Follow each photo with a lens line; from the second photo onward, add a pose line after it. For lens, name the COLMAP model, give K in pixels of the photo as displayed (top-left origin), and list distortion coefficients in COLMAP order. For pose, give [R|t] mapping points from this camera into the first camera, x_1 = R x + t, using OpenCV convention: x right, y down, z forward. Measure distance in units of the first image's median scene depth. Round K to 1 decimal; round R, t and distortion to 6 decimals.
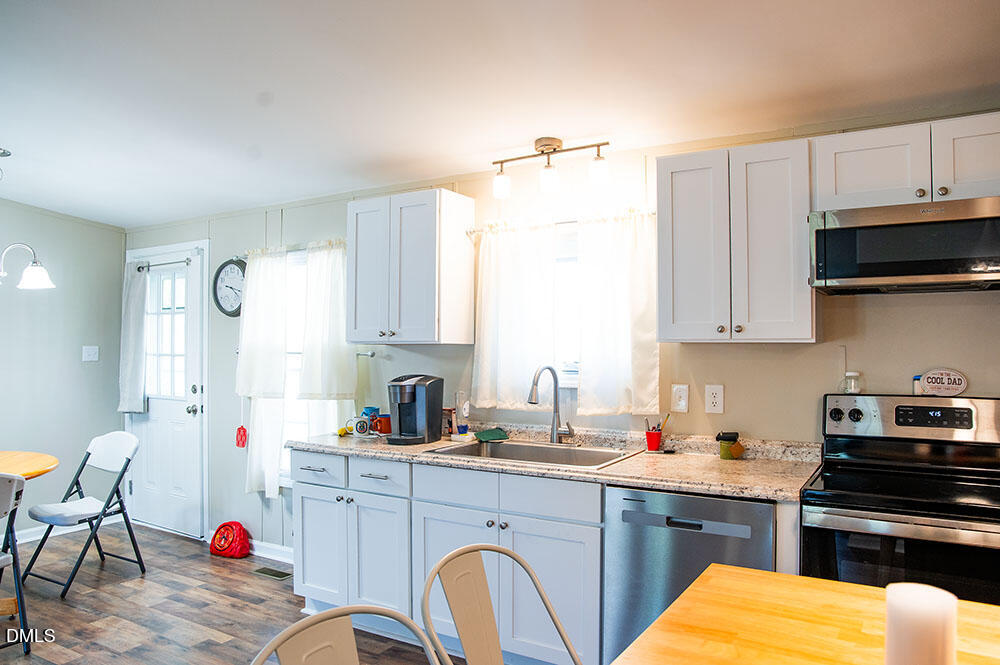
lens RADIAL K [[698.2, 0, 497.2], [0, 698.2, 332.5], [0, 0, 1]] dist [-0.035760, 0.001958]
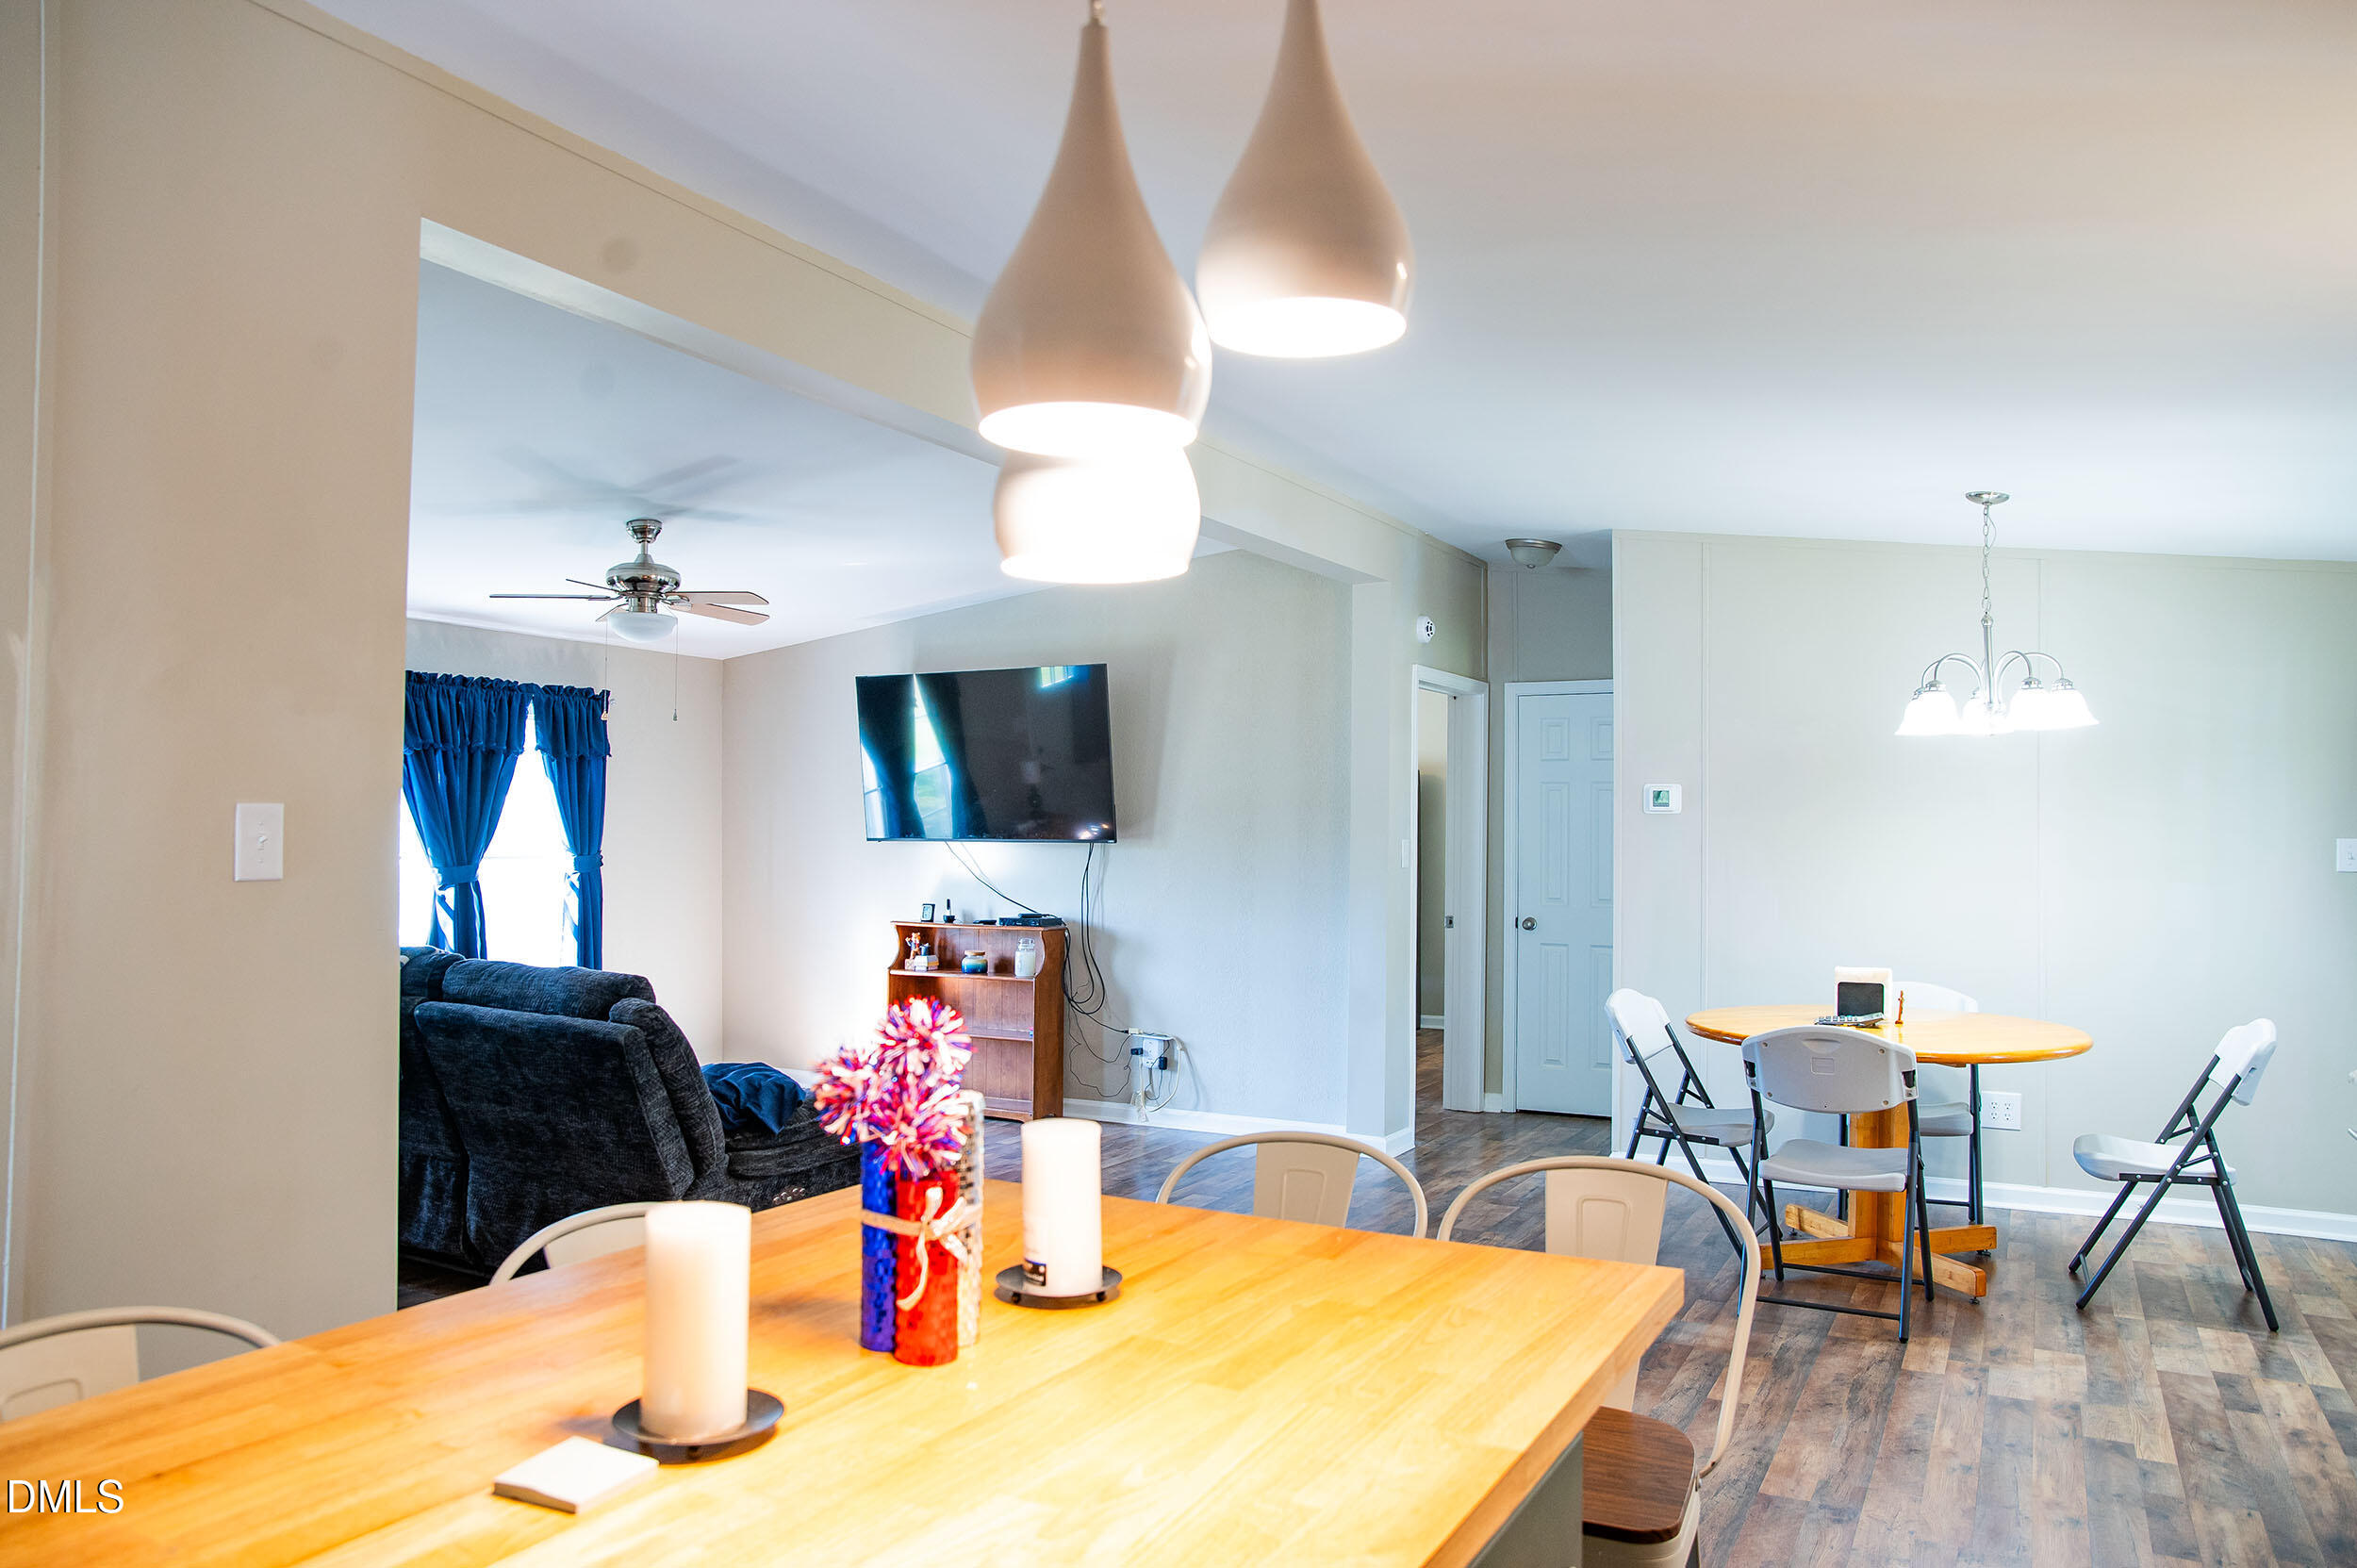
lens RADIAL K [[1645.7, 0, 1170.9], [0, 1645.7, 787.8], [0, 0, 1]] dist [-0.035760, 0.001958]
pose [[0.040969, -0.017576, -0.999006, 0.621109], [0.001954, 0.999845, -0.017510, 0.004296], [0.999159, -0.001235, 0.040997, 0.253703]]
